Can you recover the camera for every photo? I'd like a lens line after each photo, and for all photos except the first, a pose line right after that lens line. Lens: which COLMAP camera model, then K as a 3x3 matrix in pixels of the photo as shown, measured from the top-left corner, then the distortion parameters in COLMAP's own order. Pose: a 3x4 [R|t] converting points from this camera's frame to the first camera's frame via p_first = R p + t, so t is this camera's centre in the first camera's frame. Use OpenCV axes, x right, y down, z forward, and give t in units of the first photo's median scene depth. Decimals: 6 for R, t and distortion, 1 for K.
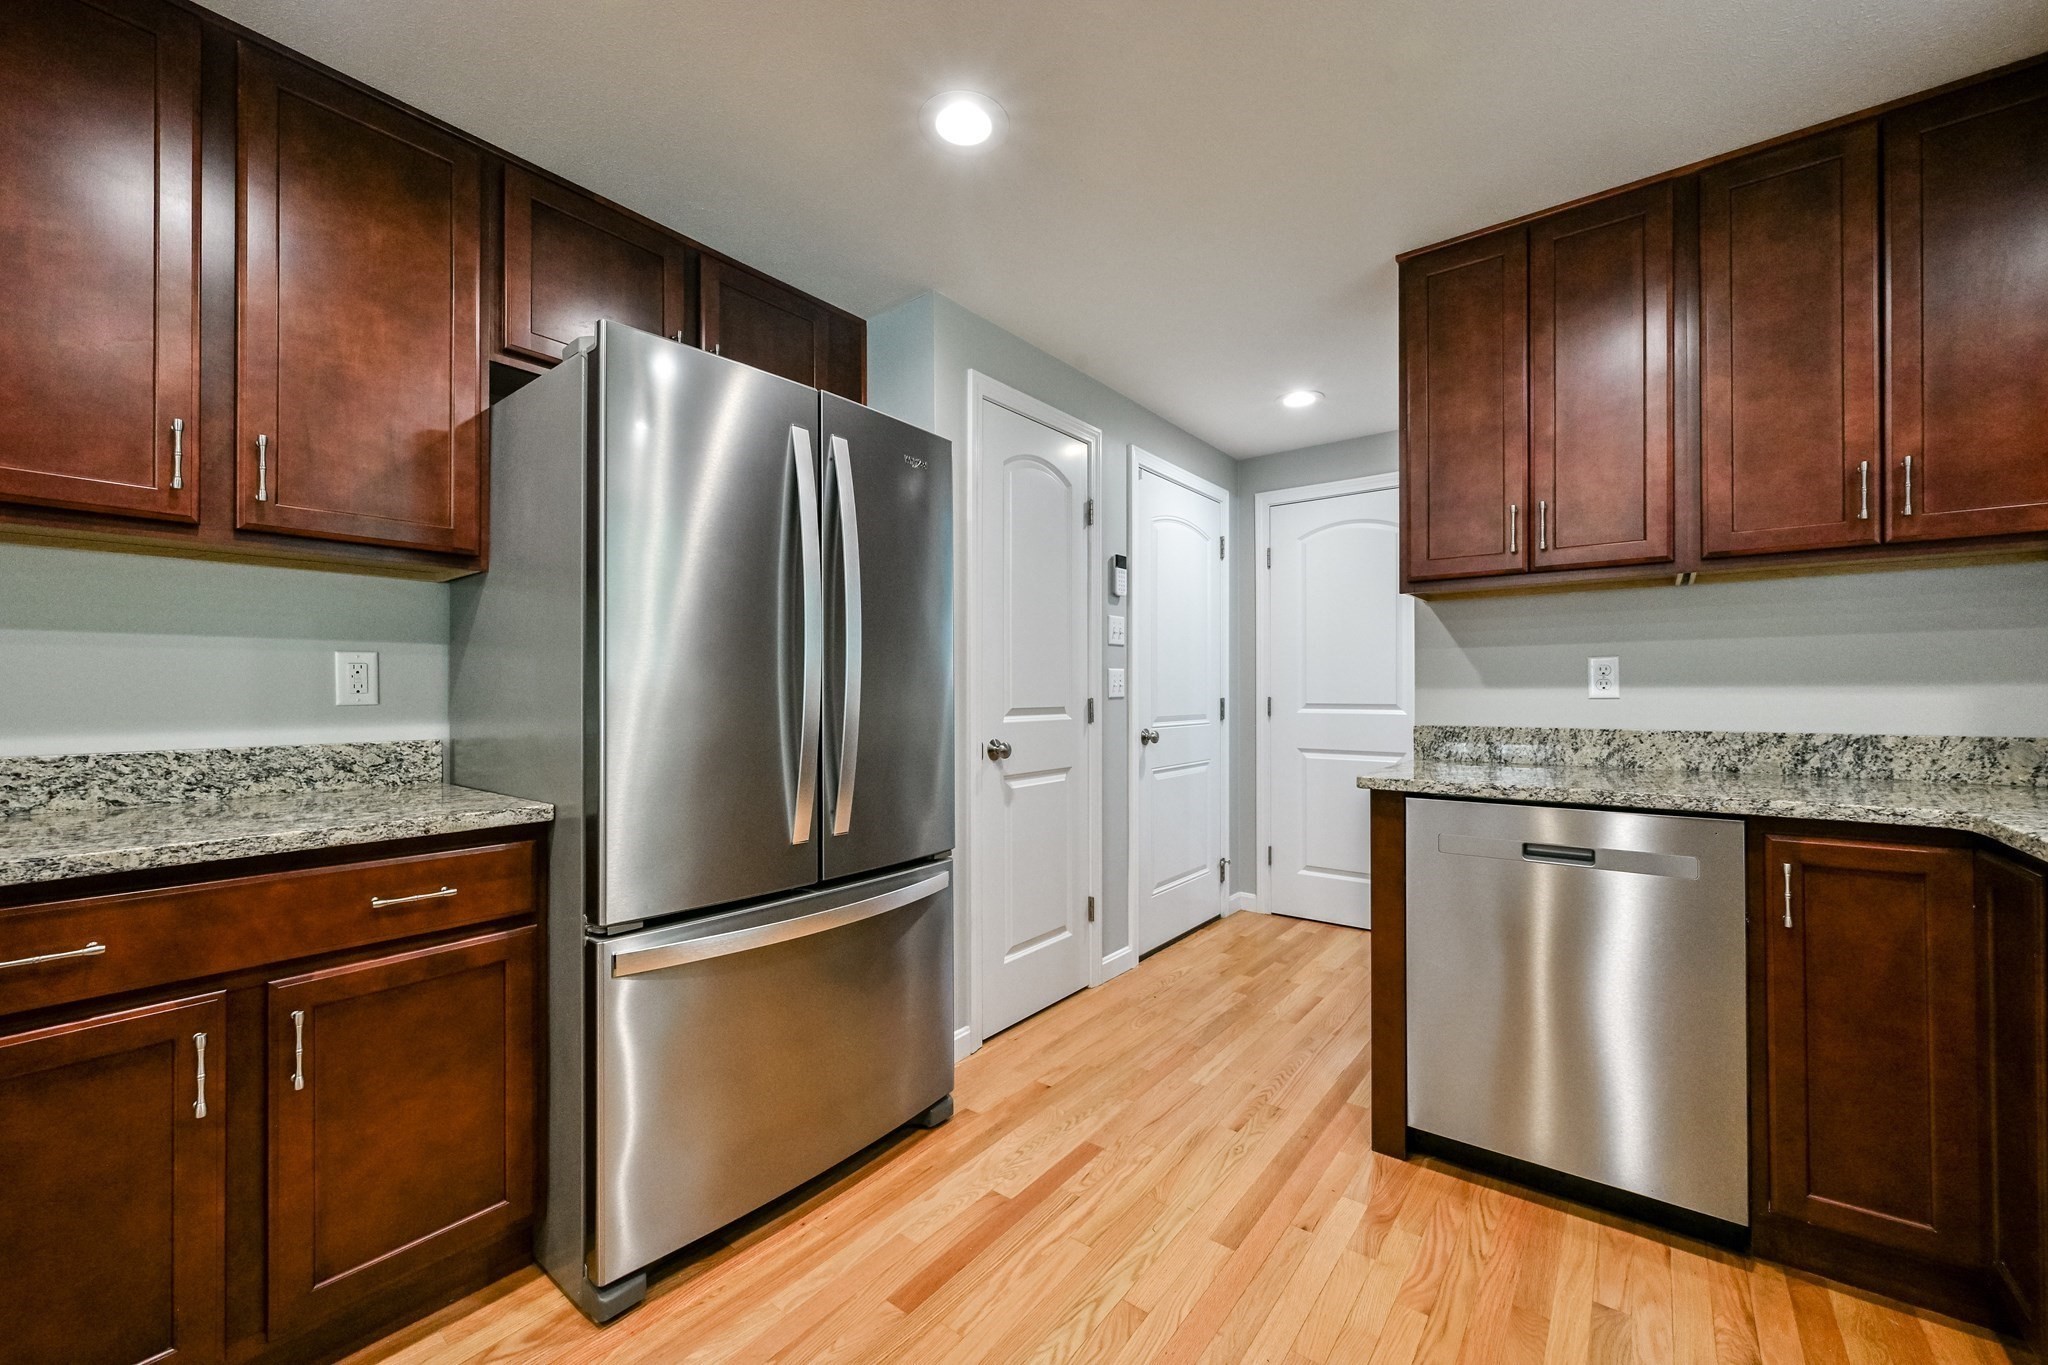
lens RADIAL K [[825.1, 0, 967.5], [0, 825.1, 690.4], [0, 0, 1]] dist [0.000408, -0.000111]
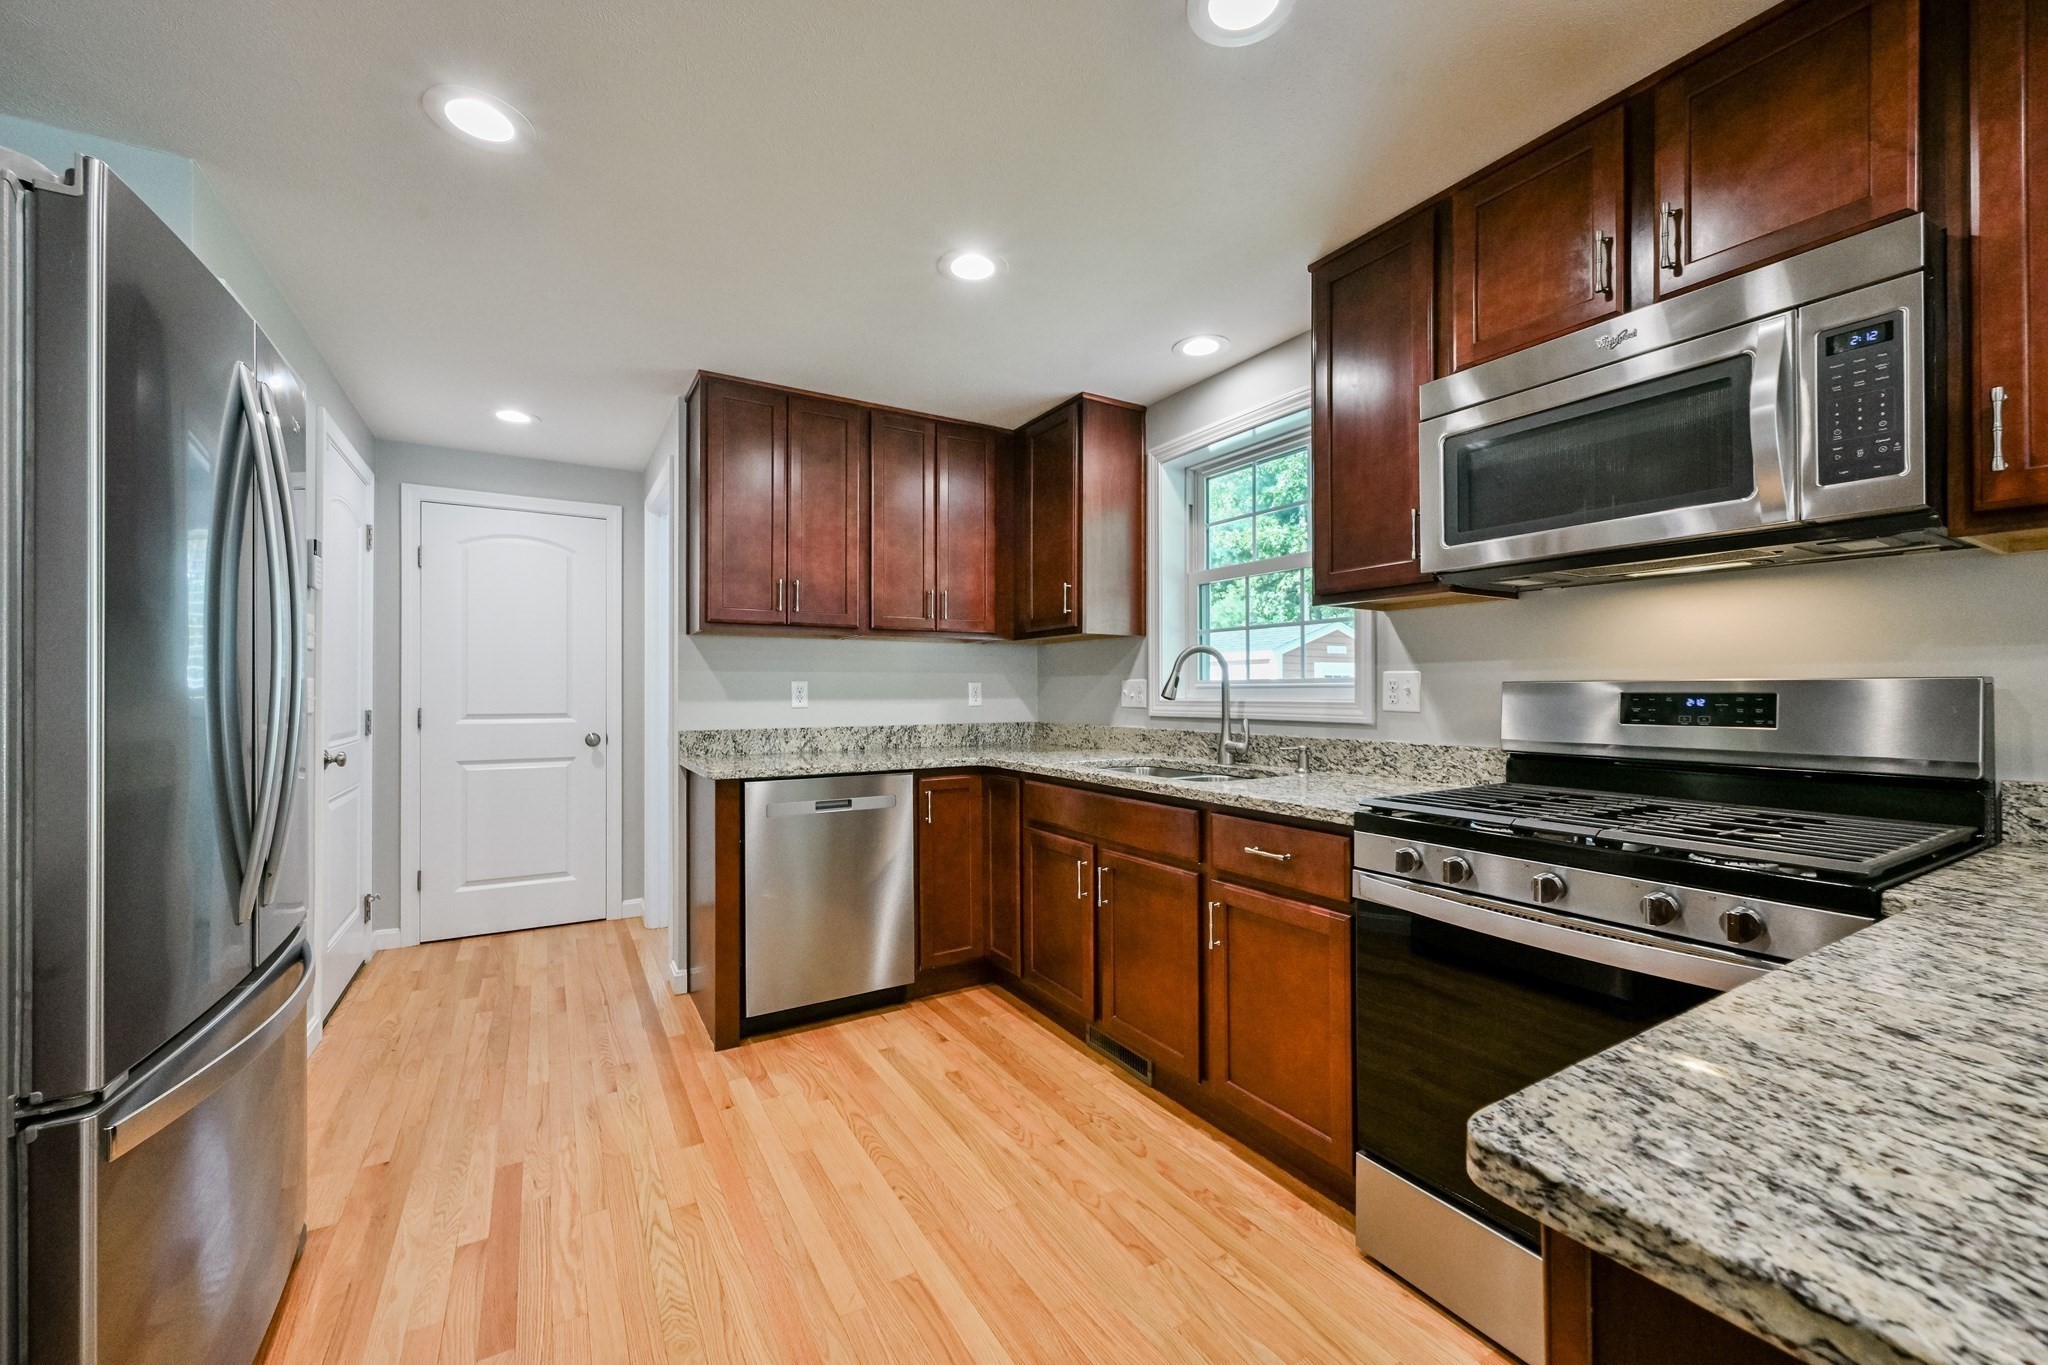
lens RADIAL K [[824.9, 0, 1092.8], [0, 824.9, 685.0], [0, 0, 1]] dist [-0.000347, -0.000140]
pose [[0.285497, 0.008966, 0.958338, -0.615679], [-0.002381, 0.999960, -0.008646, -0.023602], [-0.958377, 0.000187, 0.285507, 0.037449]]
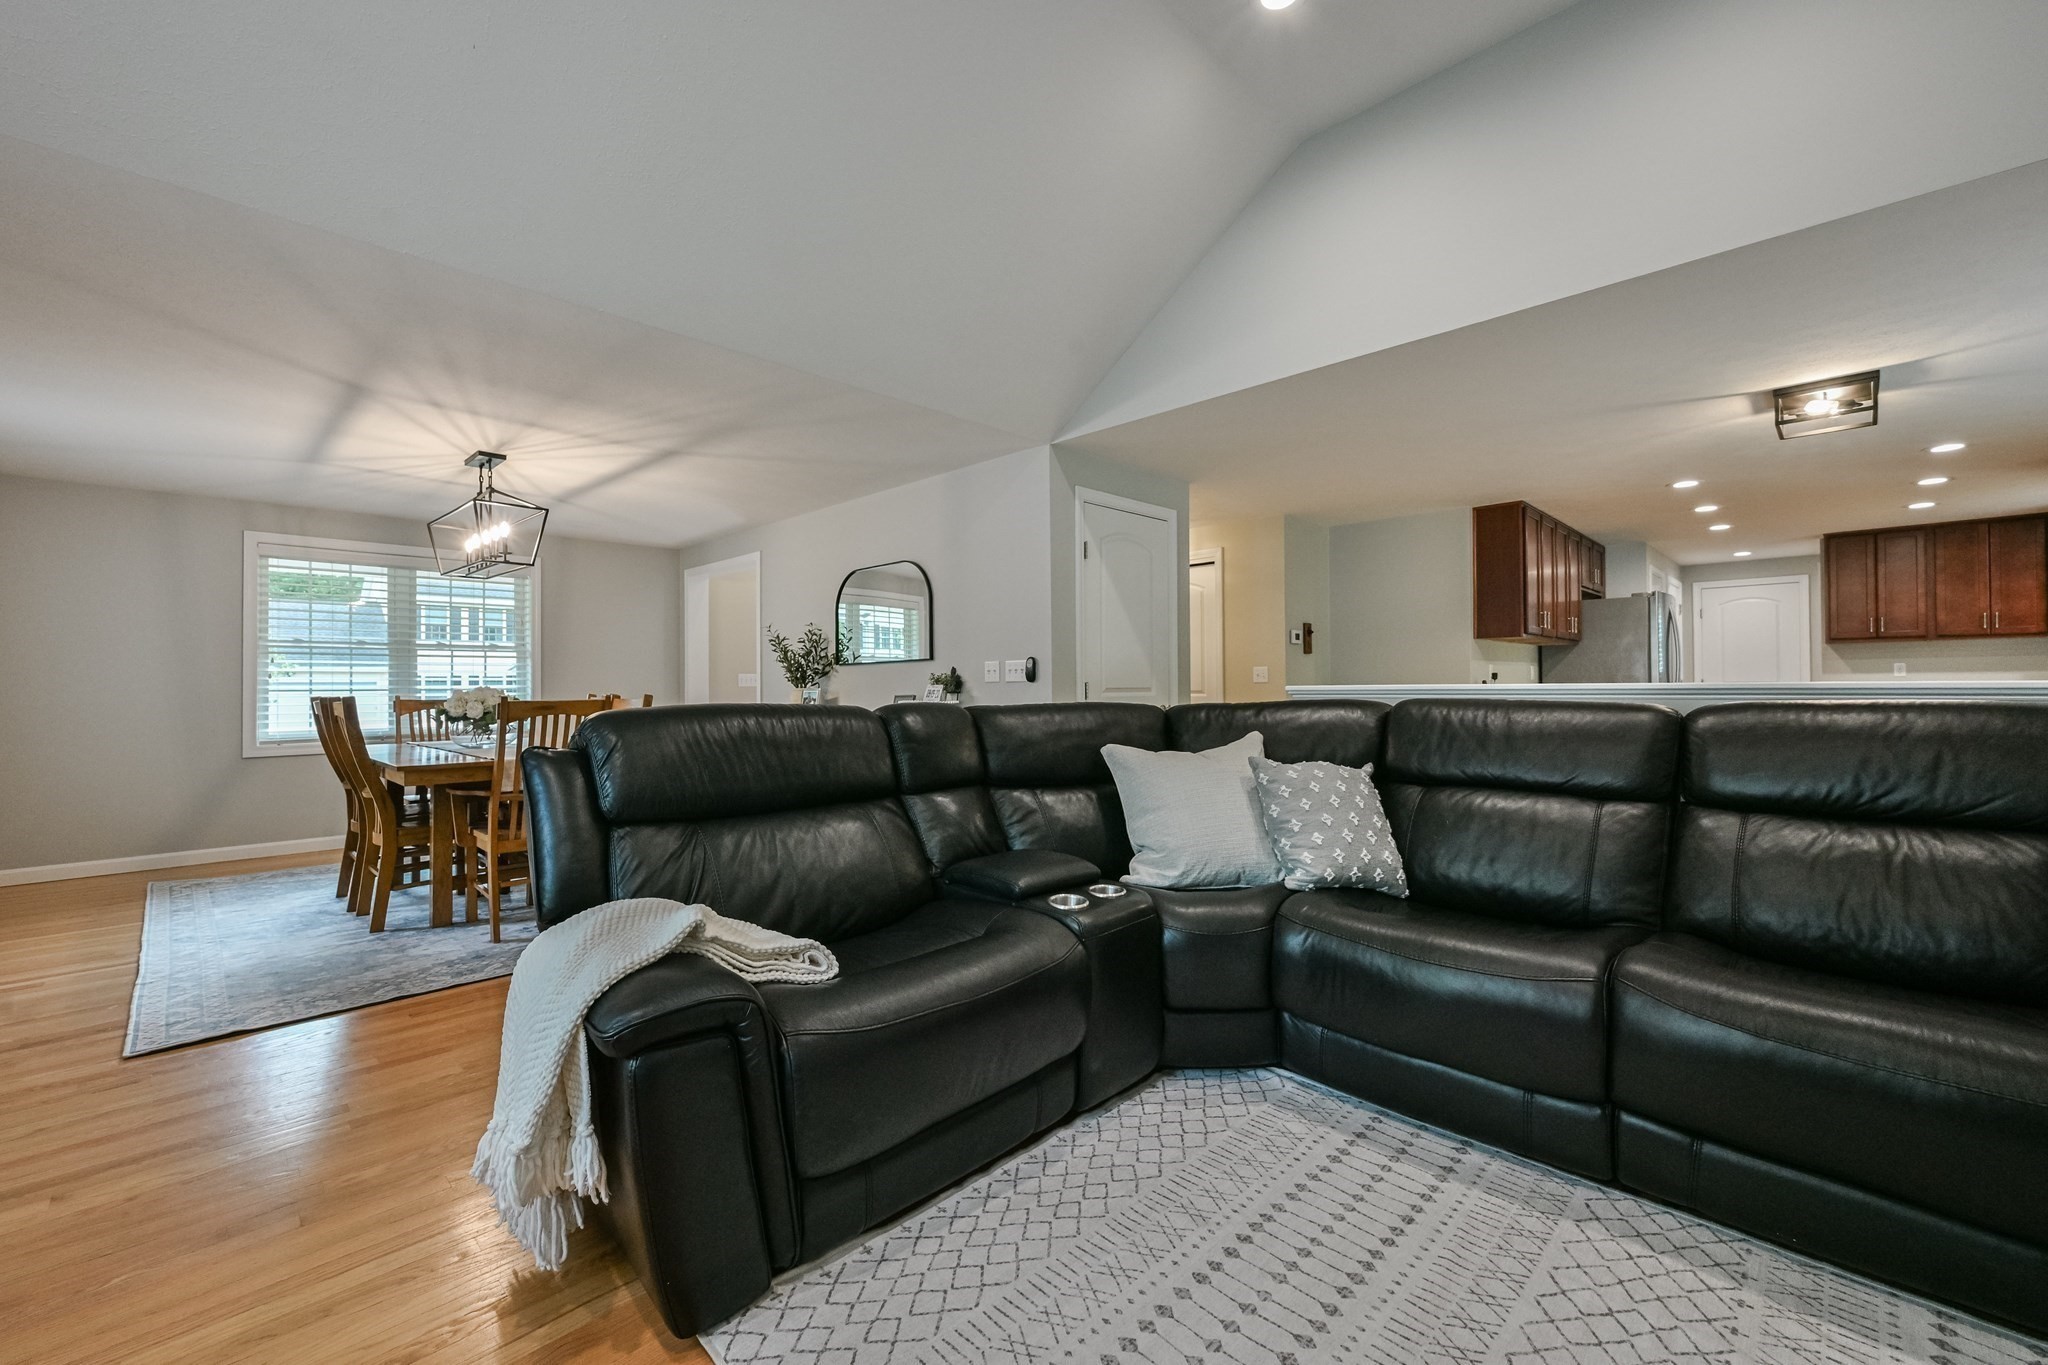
lens RADIAL K [[844.4, 0, 959.9], [0, 844.4, 679.7], [0, 0, 1]] dist [-0.000020, 0.000008]
pose [[0.993011, -0.005015, -0.117917, -2.625362], [0.004873, 0.999987, -0.001492, 0.010368], [0.117923, 0.000907, 0.993022, -2.852728]]
